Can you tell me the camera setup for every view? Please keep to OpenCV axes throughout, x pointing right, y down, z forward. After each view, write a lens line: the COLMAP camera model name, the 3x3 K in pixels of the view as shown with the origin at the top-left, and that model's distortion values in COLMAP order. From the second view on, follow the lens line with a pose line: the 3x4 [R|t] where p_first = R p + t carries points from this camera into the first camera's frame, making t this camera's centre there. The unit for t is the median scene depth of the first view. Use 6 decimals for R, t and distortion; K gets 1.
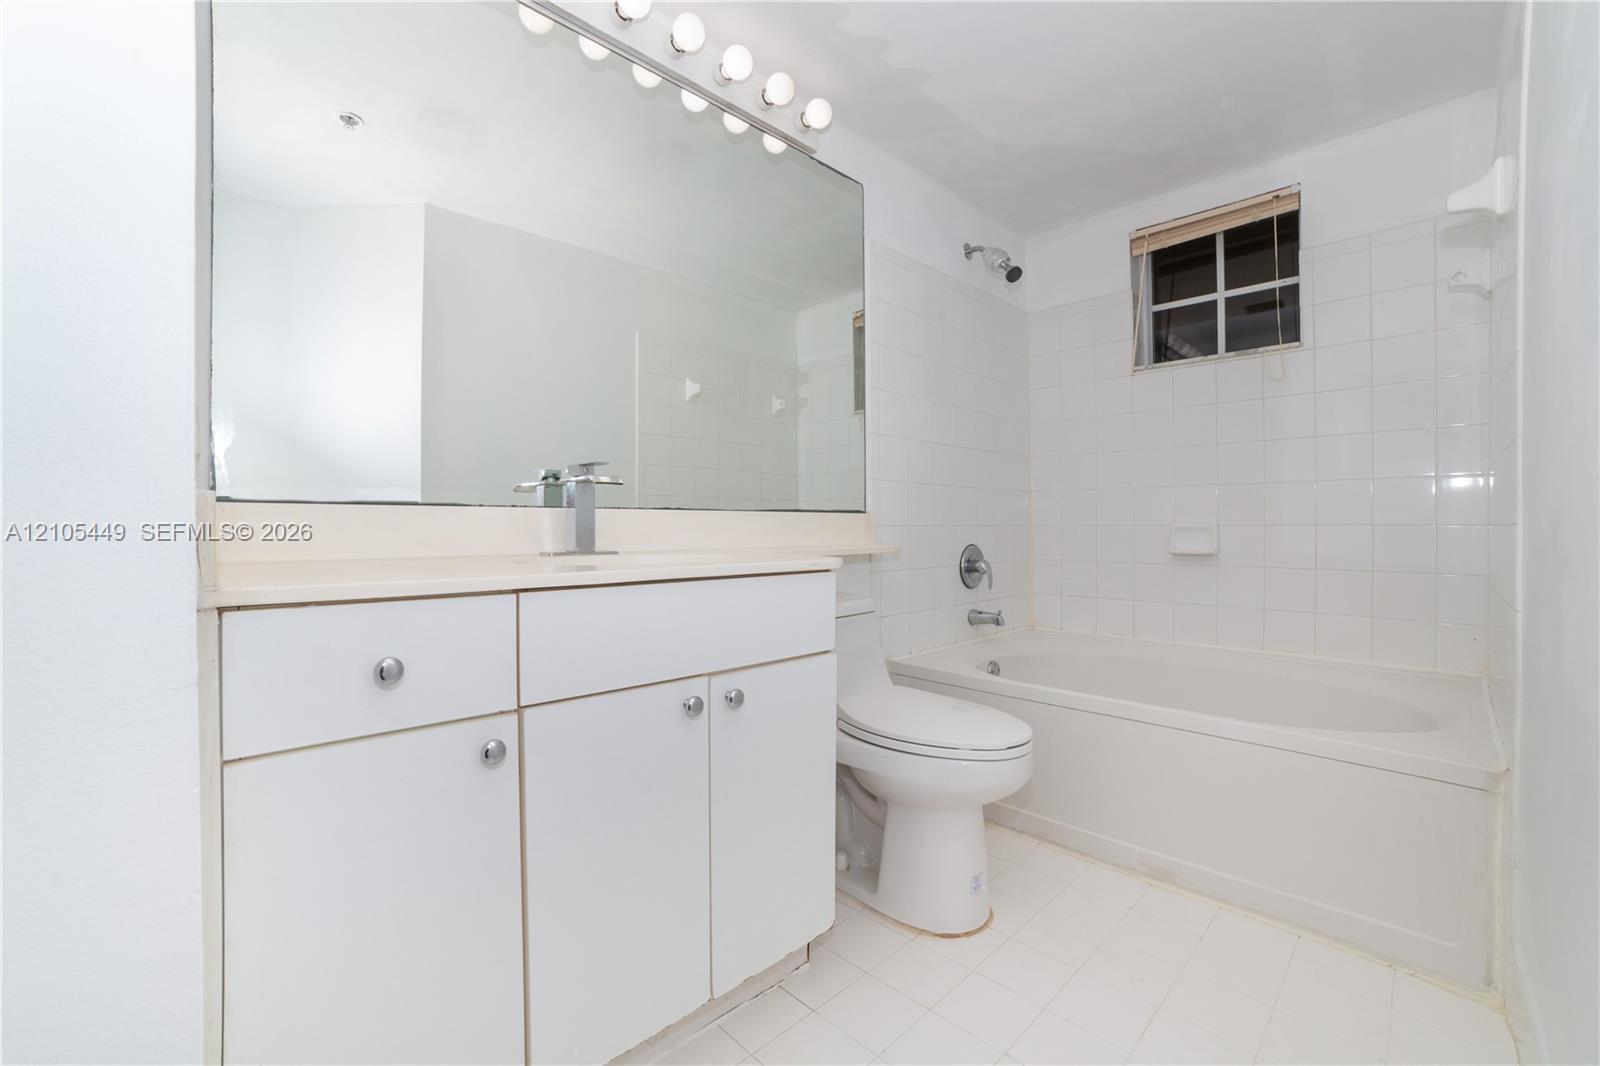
lens RADIAL K [[640.3, 0, 803.4], [0, 640.3, 521.9], [0, 0, 1]] dist [-0.075497, 0.032976]
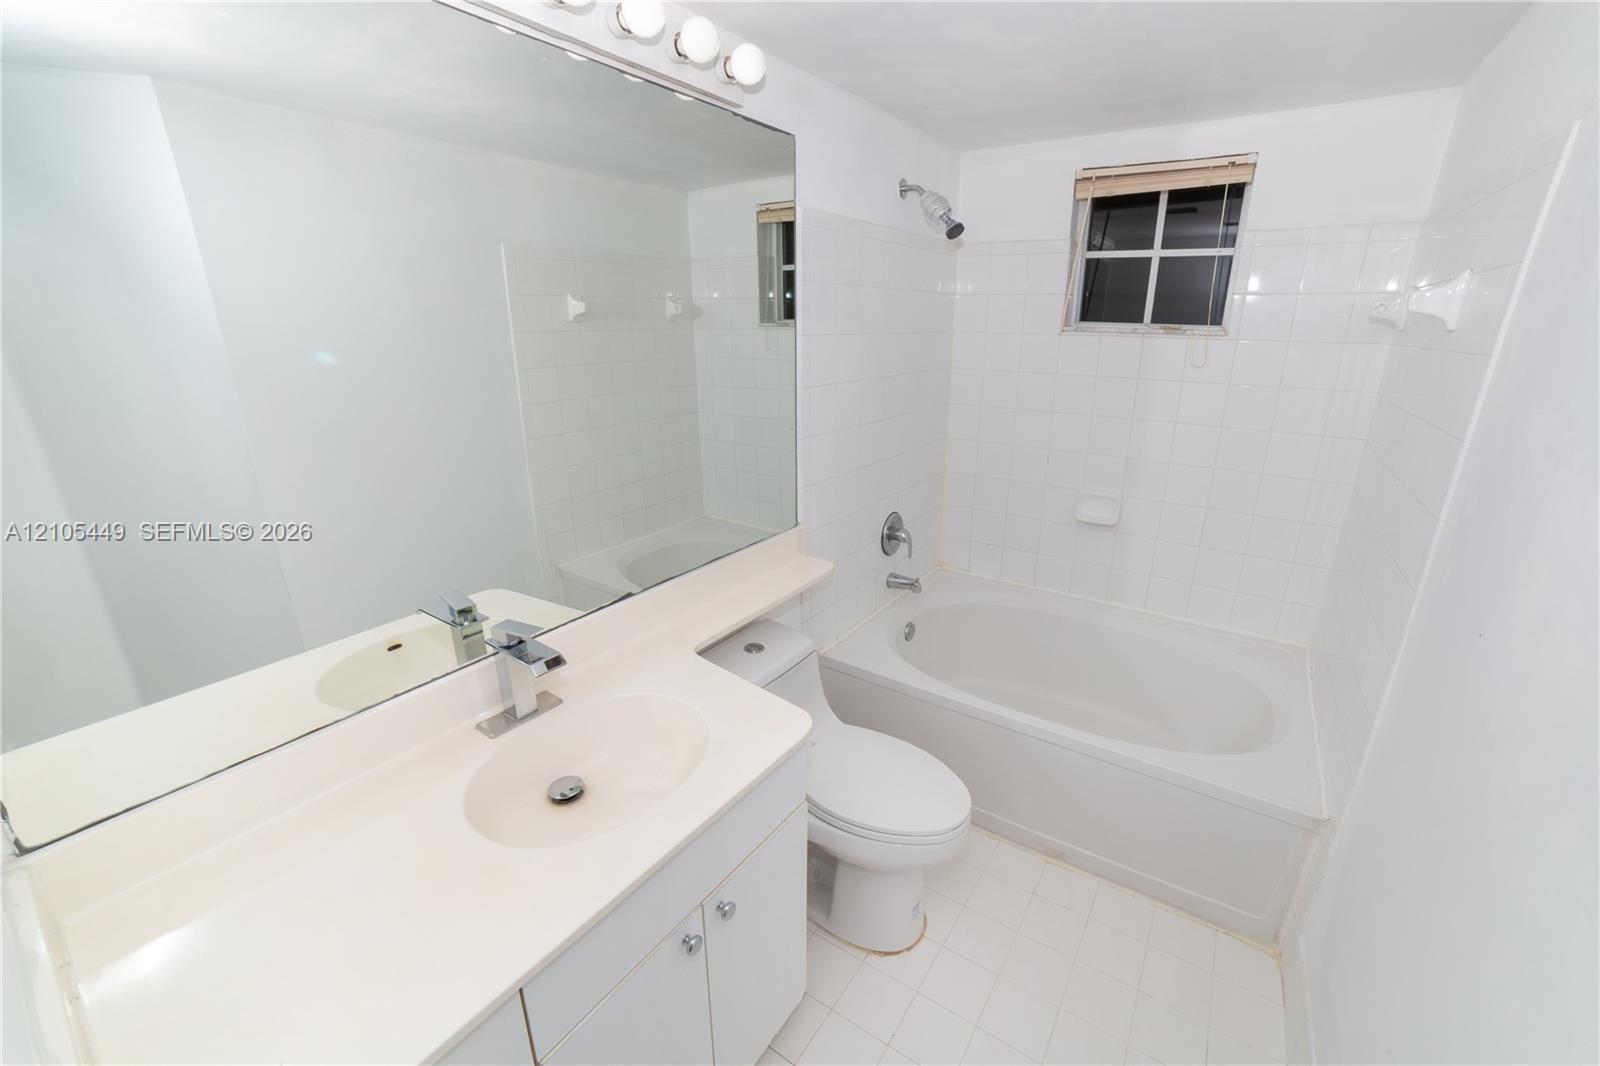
lens RADIAL K [[640.3, 0, 803.4], [0, 640.3, 521.9], [0, 0, 1]] dist [-0.075497, 0.032976]
pose [[0.982150, -0.052539, 0.180611, -0.057252], [-0.002510, 0.956454, 0.291873, -0.251650], [-0.188081, -0.287117, 0.939249, 0.083435]]
